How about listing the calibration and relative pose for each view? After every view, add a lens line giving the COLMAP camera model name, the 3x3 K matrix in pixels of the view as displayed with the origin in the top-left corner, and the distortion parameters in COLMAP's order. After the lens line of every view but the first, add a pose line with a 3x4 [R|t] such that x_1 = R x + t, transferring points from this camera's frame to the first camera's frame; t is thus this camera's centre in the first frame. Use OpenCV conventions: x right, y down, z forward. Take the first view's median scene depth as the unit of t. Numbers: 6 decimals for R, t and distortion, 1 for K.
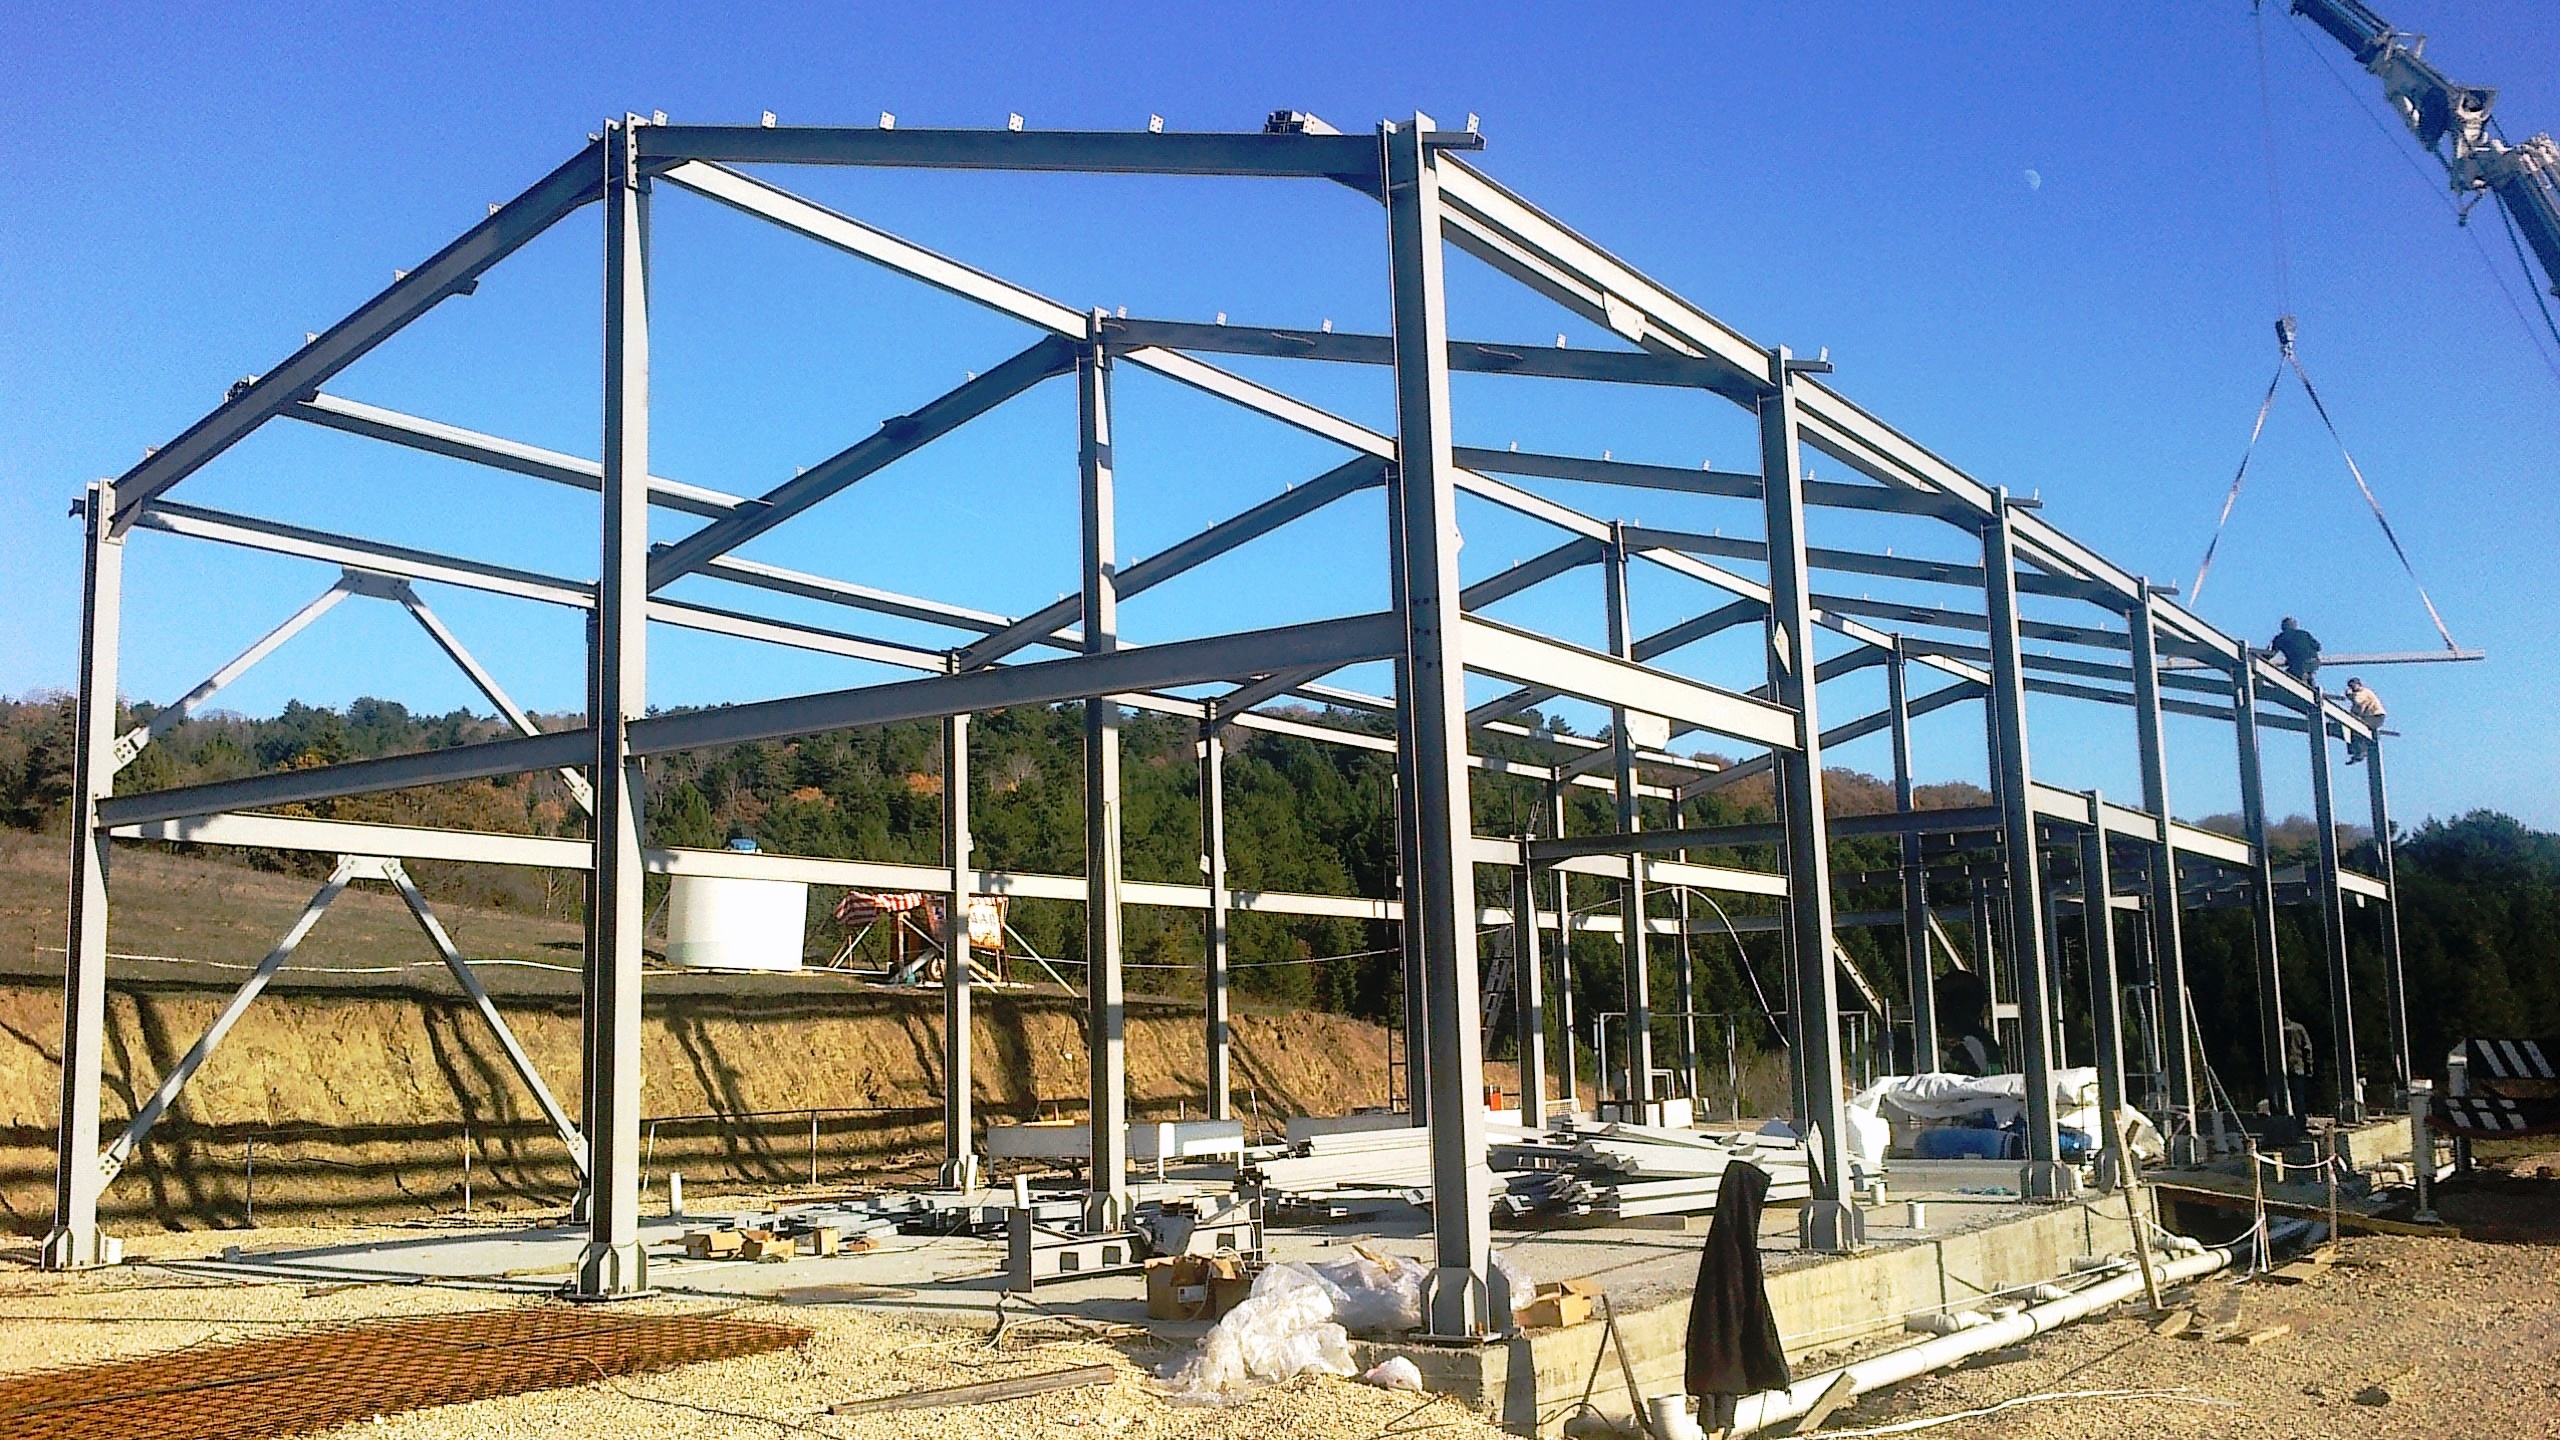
lens RADIAL K [[2349.9, 0, 1287.9], [0, 2349.9, 769.8], [0, 0, 1]] dist [-0.010960, 0.000000]
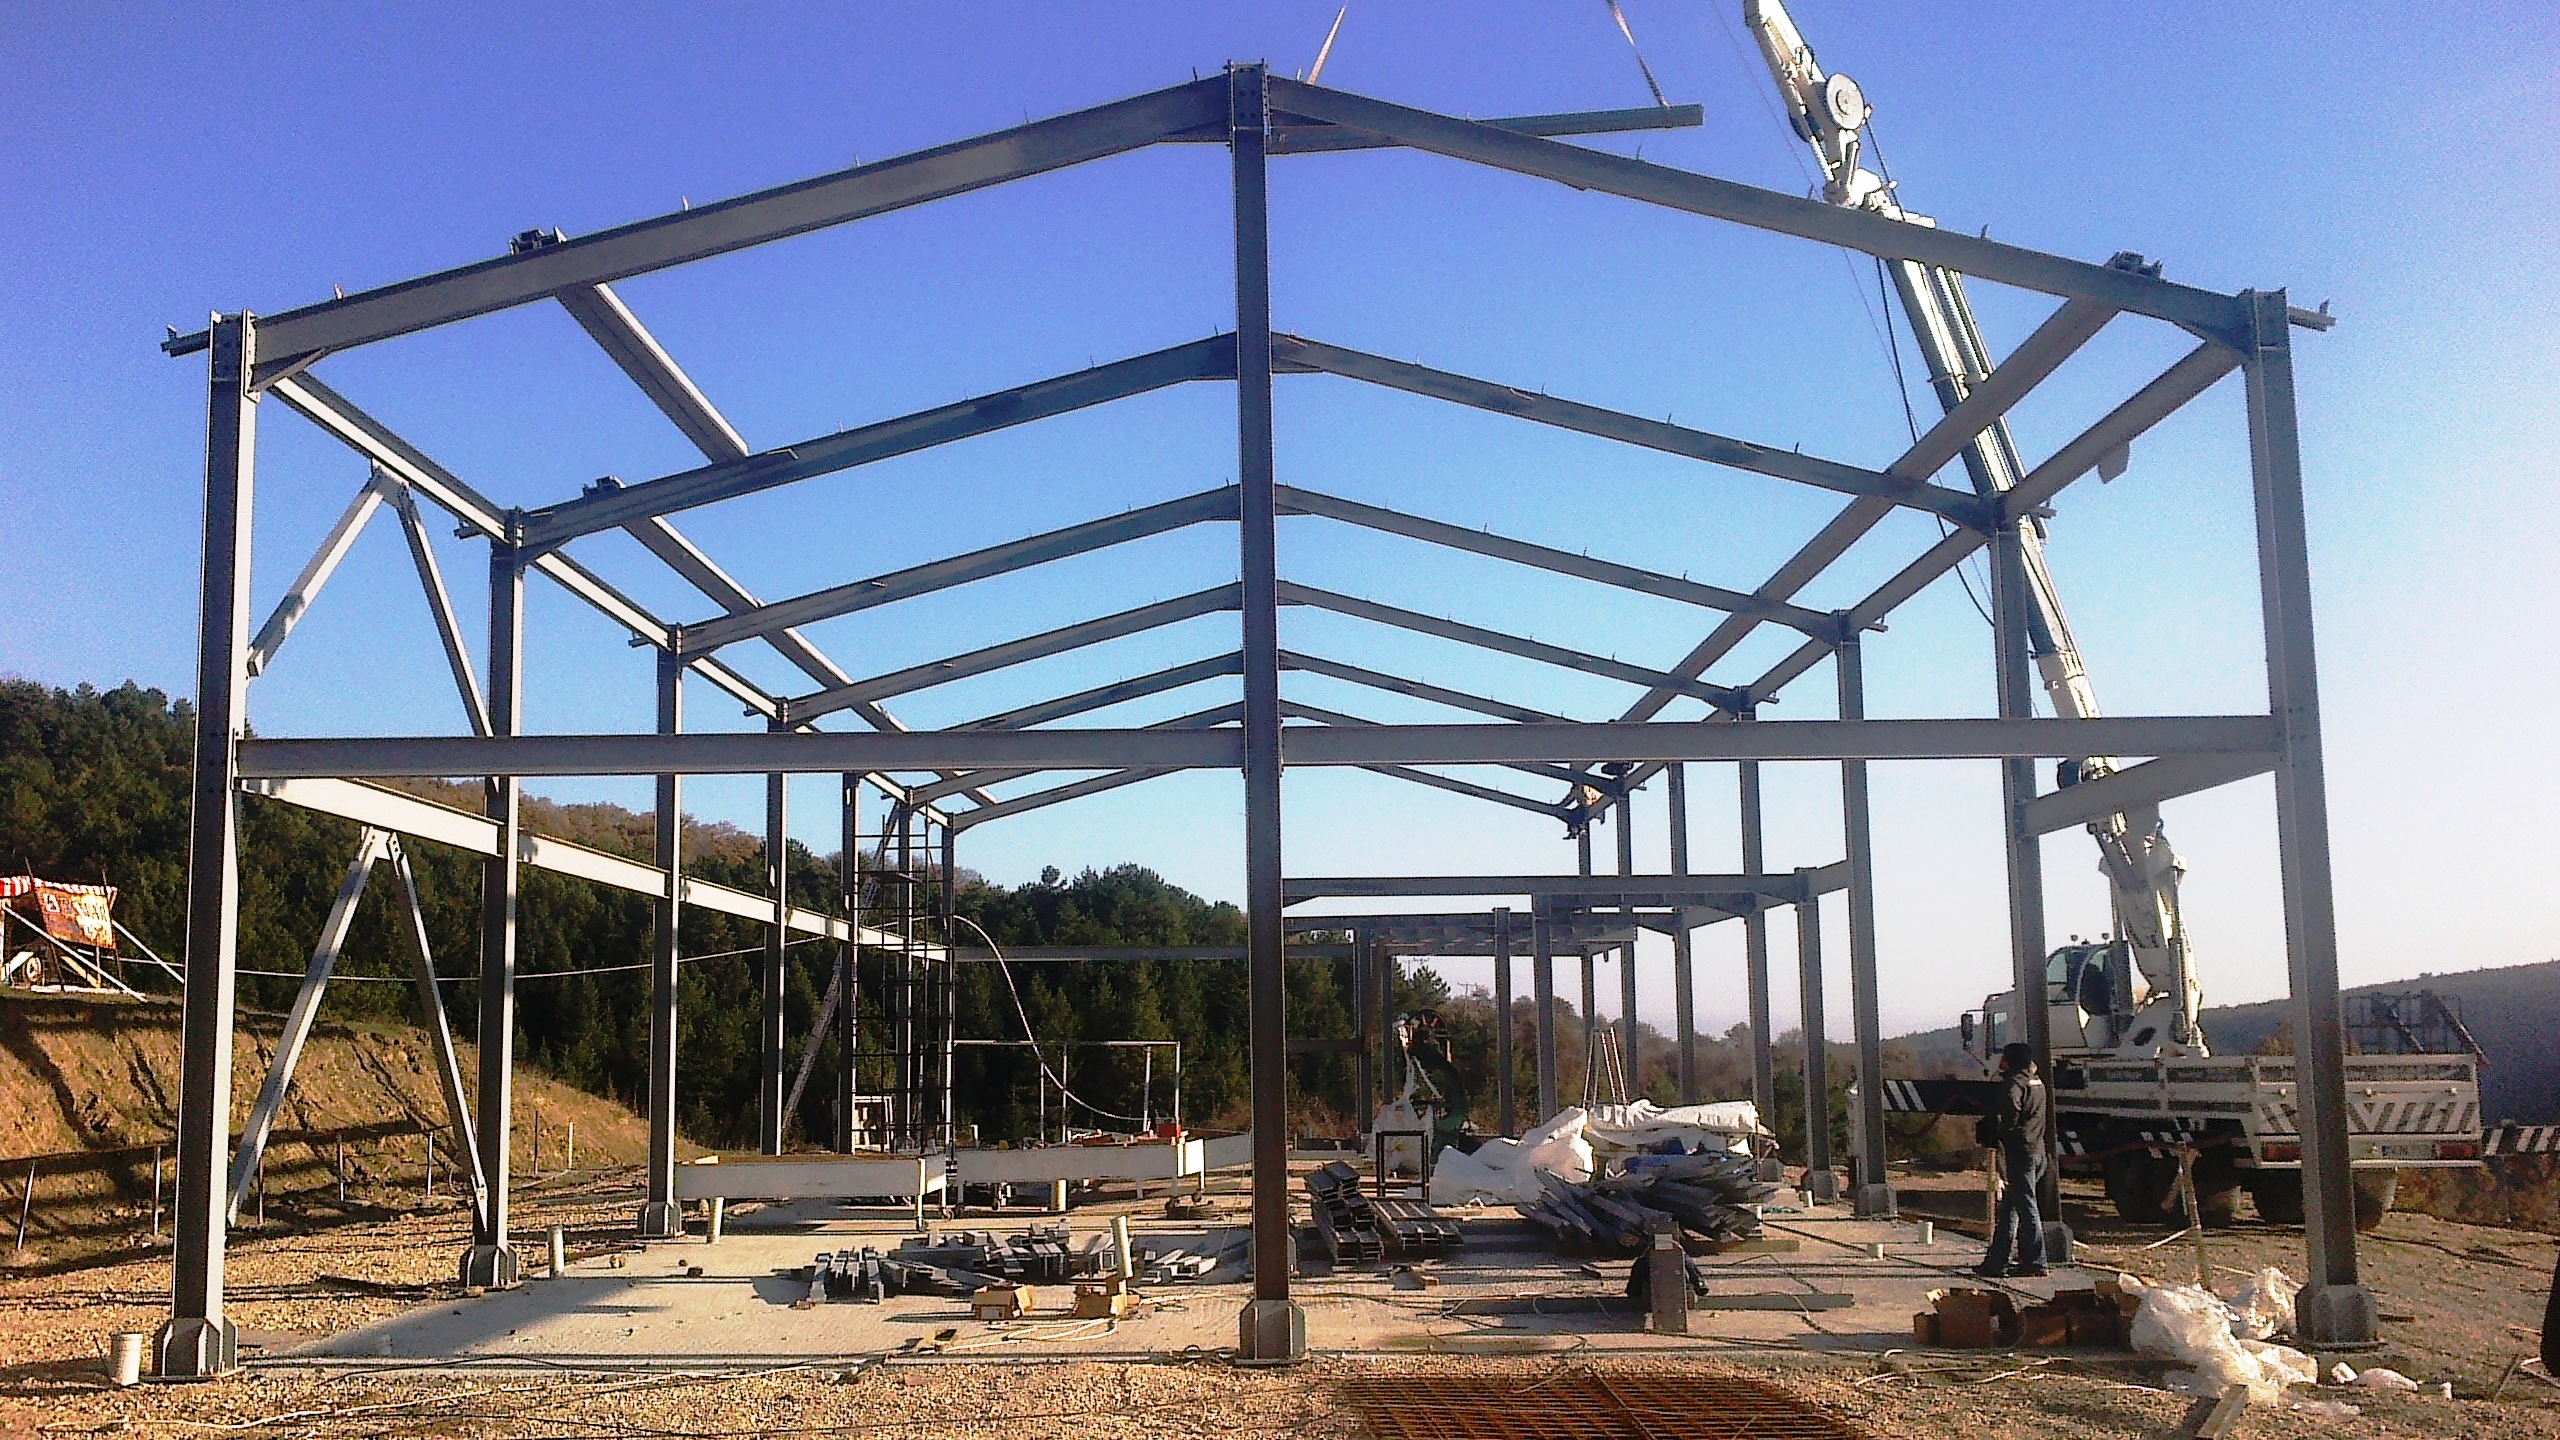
lens RADIAL K [[2349.9, 0, 1273.5], [0, 2349.9, 713.6], [0, 0, 1]] dist [-0.010960, 0.000000]
pose [[0.834146, 0.091867, 0.543840, -0.313984], [-0.074216, 0.995759, -0.054373, 0.009934], [-0.546528, 0.004994, 0.837426, 0.096599]]
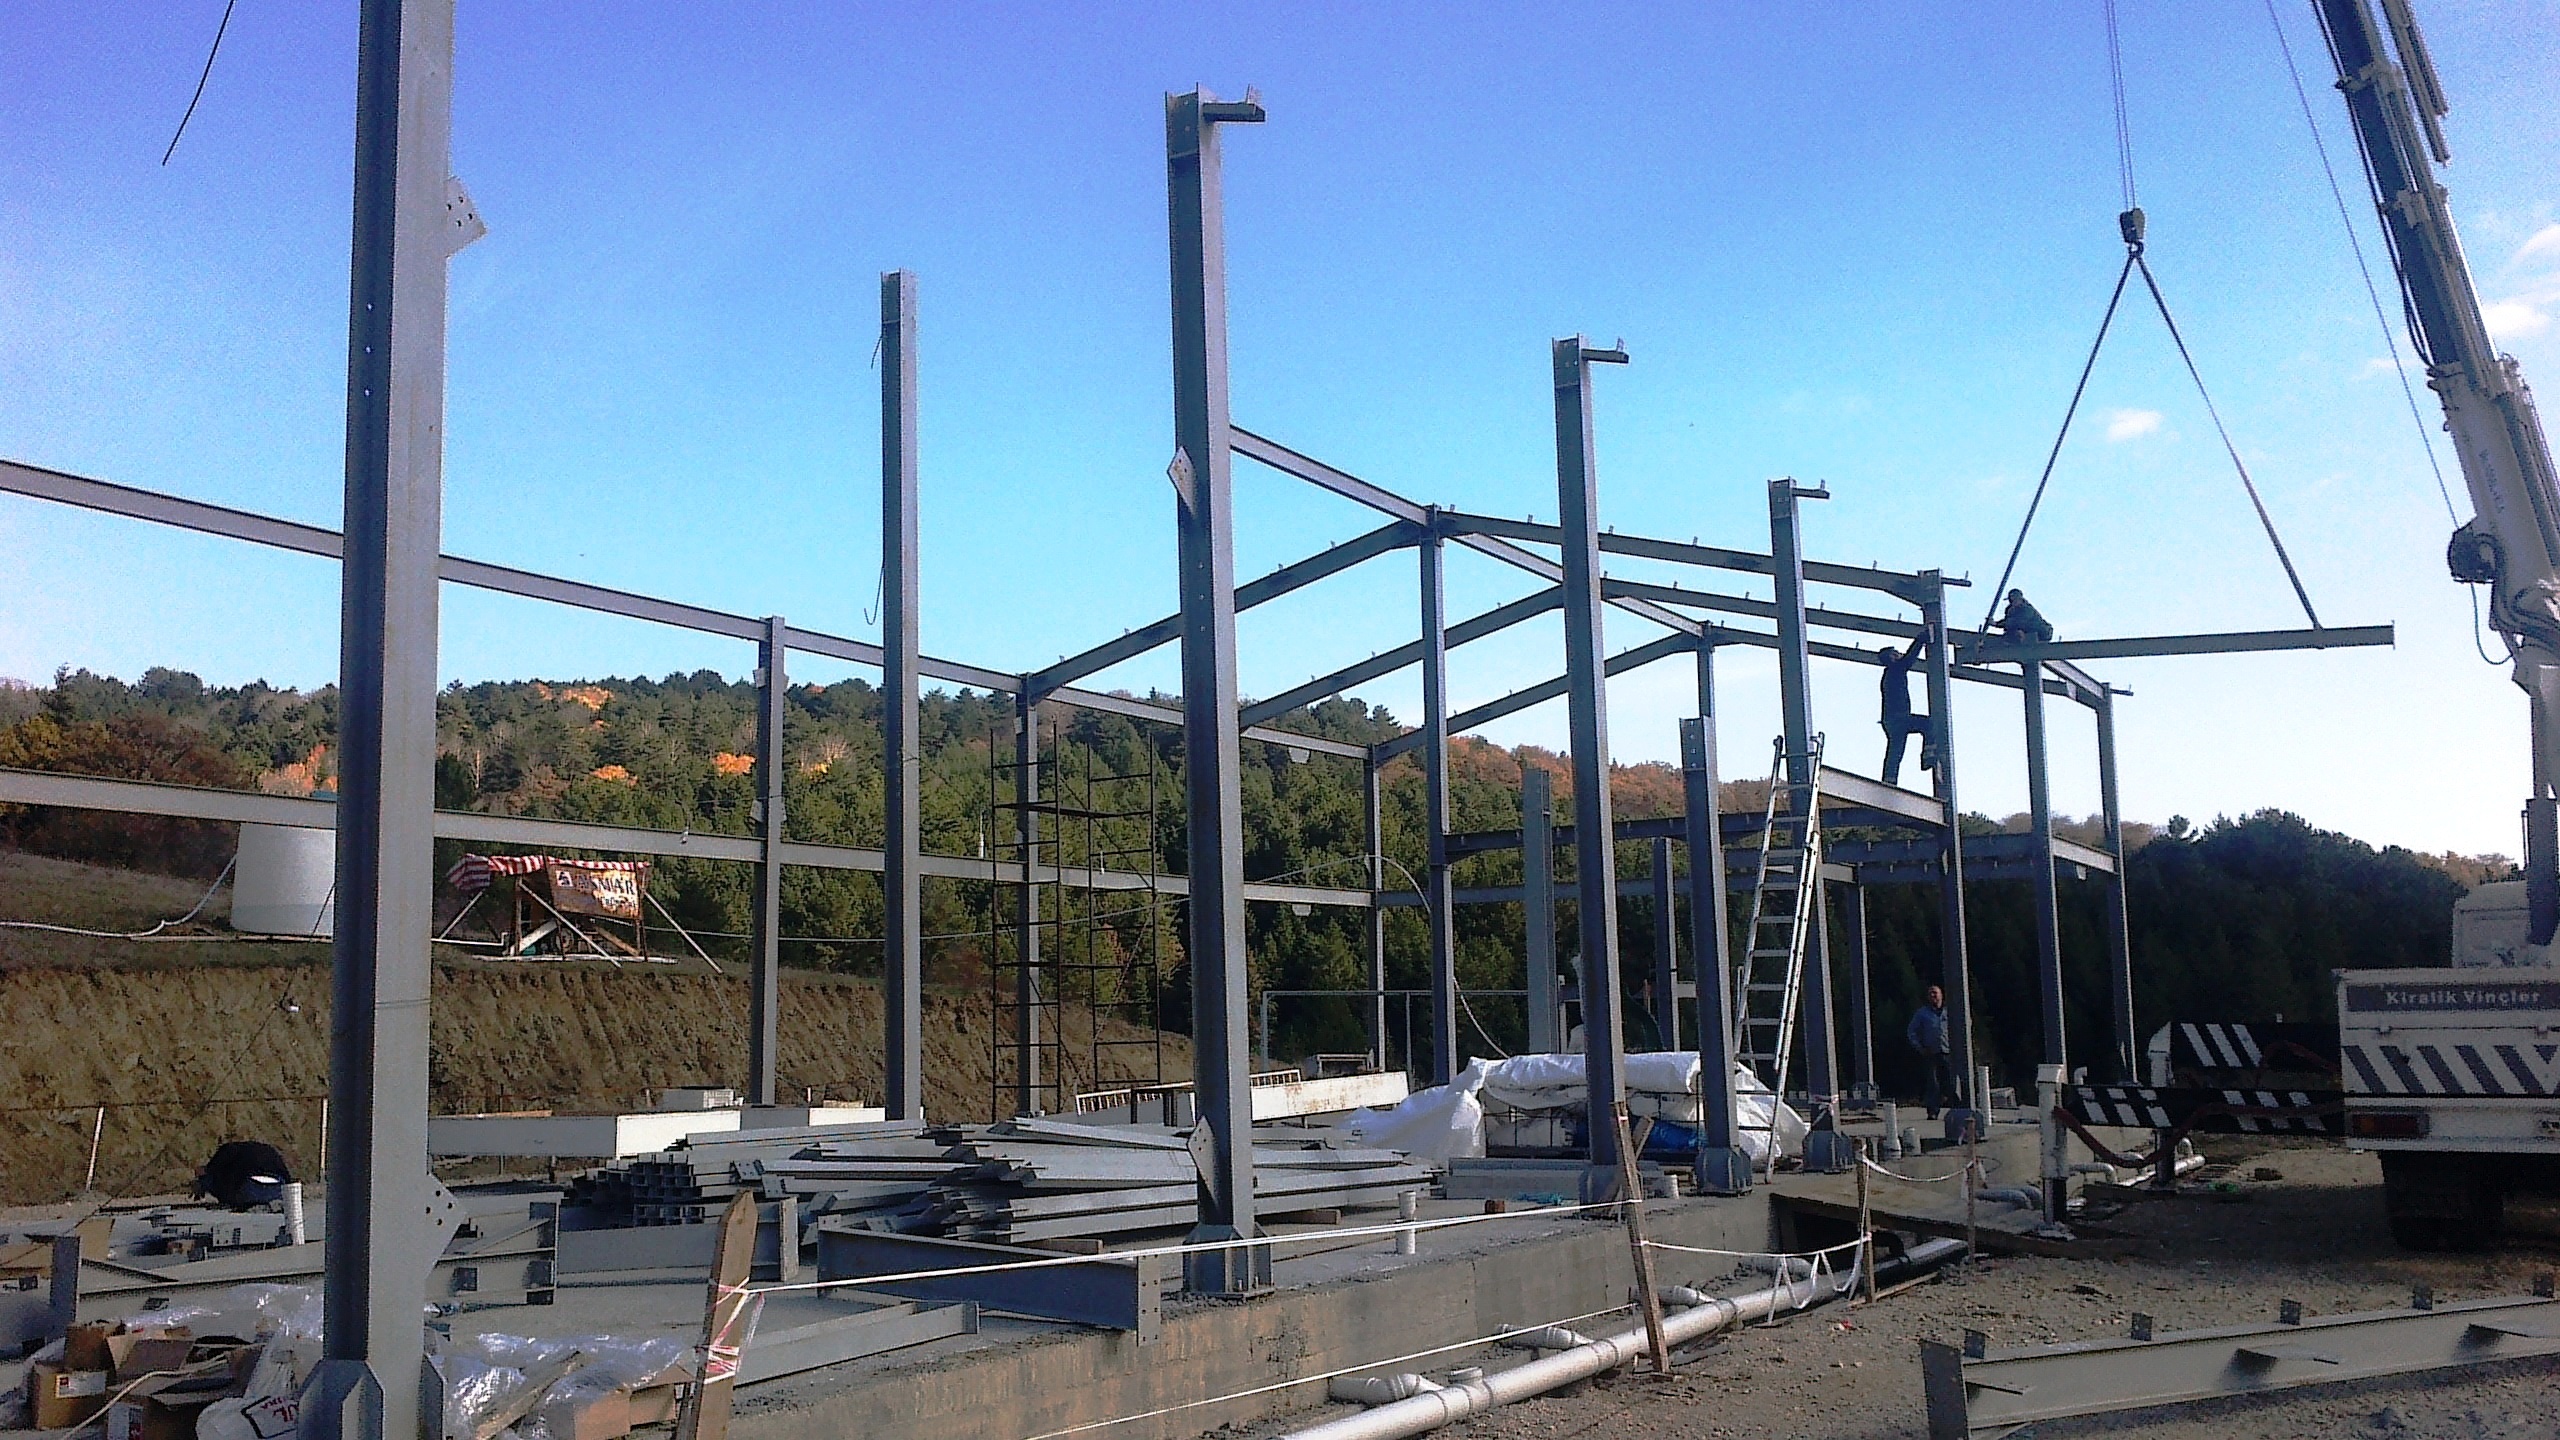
lens RADIAL K [[2349.9, 0, 1324.4], [0, 2349.9, 741.8], [0, 0, 1]] dist [-0.010960, 0.000000]
pose [[0.996327, 0.015218, 0.084263, 0.081539], [-0.014578, 0.999860, -0.008205, 0.015728], [-0.084376, 0.006947, 0.996410, 0.108978]]
